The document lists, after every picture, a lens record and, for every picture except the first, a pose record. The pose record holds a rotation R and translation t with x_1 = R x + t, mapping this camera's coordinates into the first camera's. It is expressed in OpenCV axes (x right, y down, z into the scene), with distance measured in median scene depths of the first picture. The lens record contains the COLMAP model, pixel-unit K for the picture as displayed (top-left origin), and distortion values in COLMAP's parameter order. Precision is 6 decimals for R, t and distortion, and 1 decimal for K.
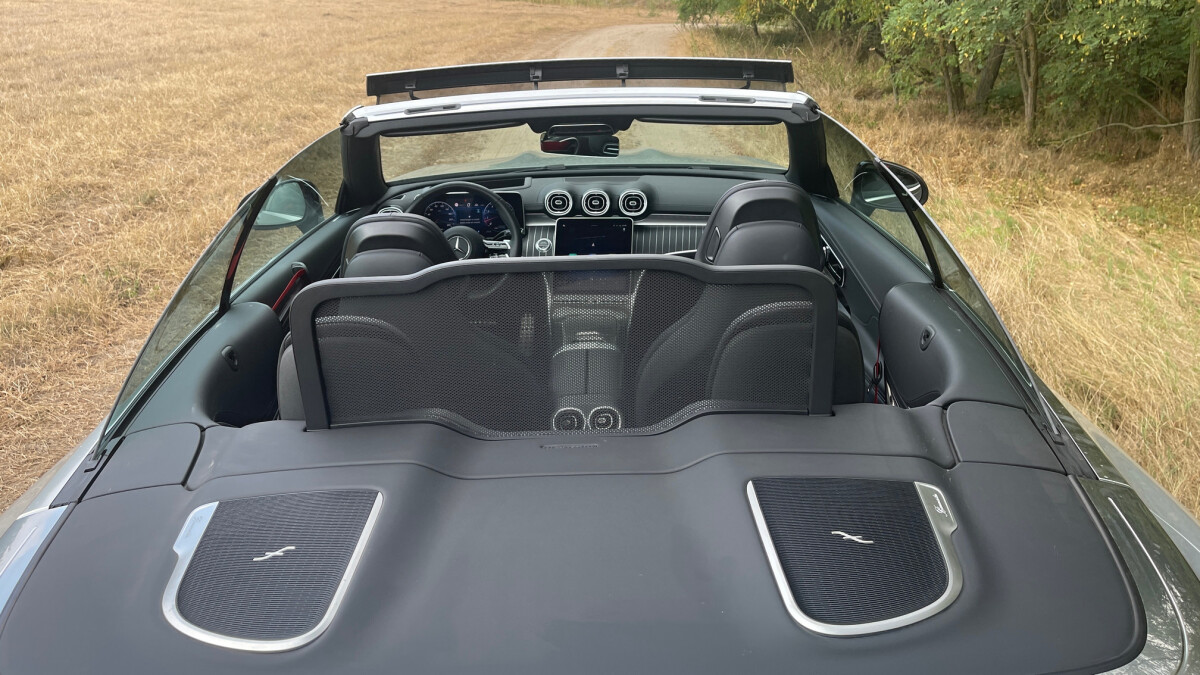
lens RADIAL K [[927.3, 0, 603.3], [0, 927.3, 342.0], [0, 0, 1]] dist [0.040646, -0.030394]
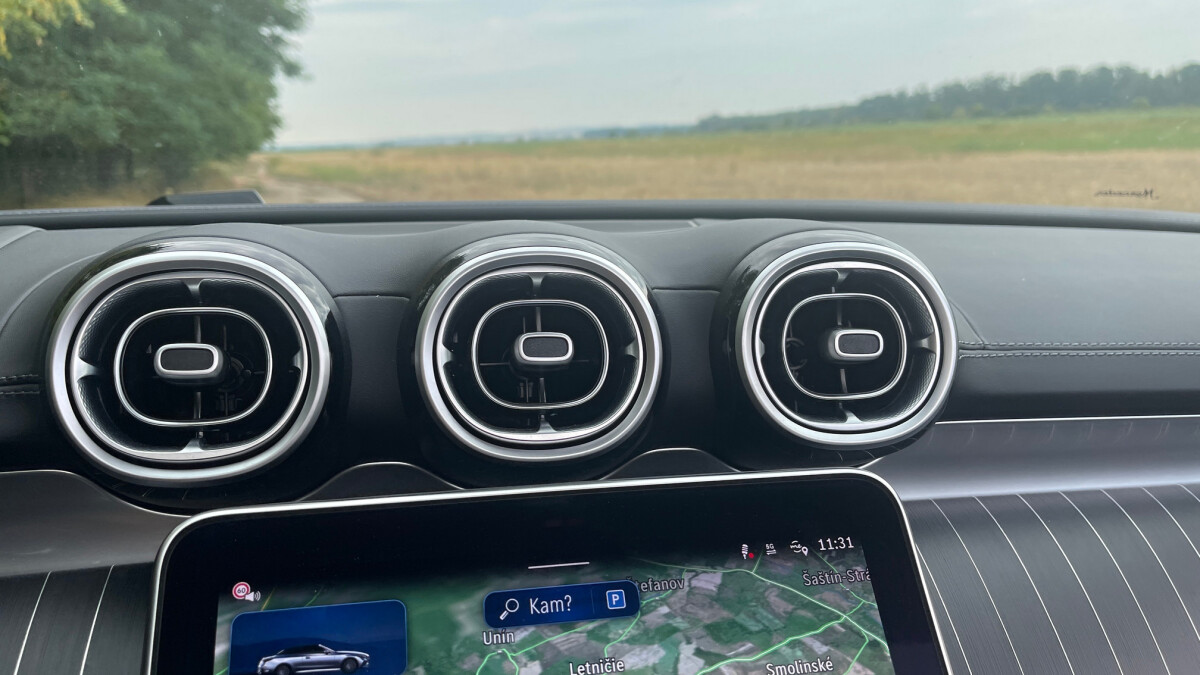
lens RADIAL K [[927.3, 0, 594.2], [0, 927.3, 328.9], [0, 0, 1]] dist [0.040646, -0.030394]
pose [[0.957625, -0.022168, 0.287163, -0.035887], [0.079999, 0.978274, -0.191259, -0.133464], [-0.276684, 0.206127, 0.938593, 0.912932]]
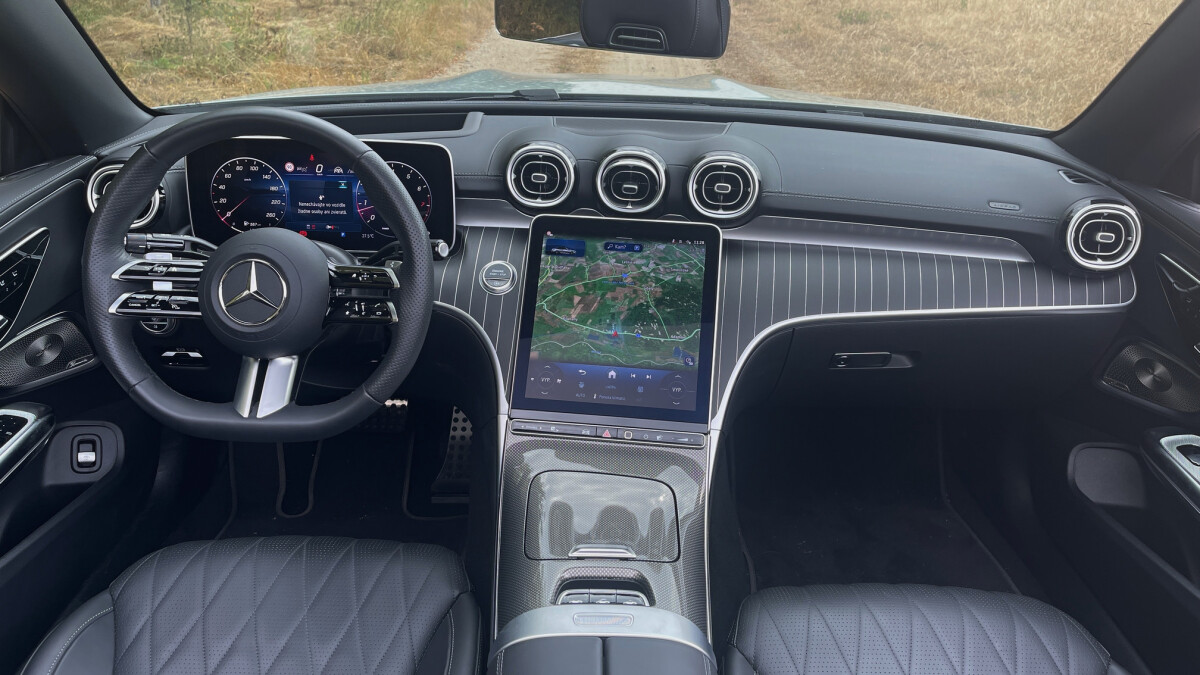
lens RADIAL K [[927.3, 0, 591.6], [0, 927.3, 339.7], [0, 0, 1]] dist [0.040646, -0.030394]
pose [[0.998485, 0.053049, 0.014592, -0.028300], [-0.053610, 0.997712, 0.041196, -0.098938], [-0.012373, -0.041916, 0.999045, 0.604653]]
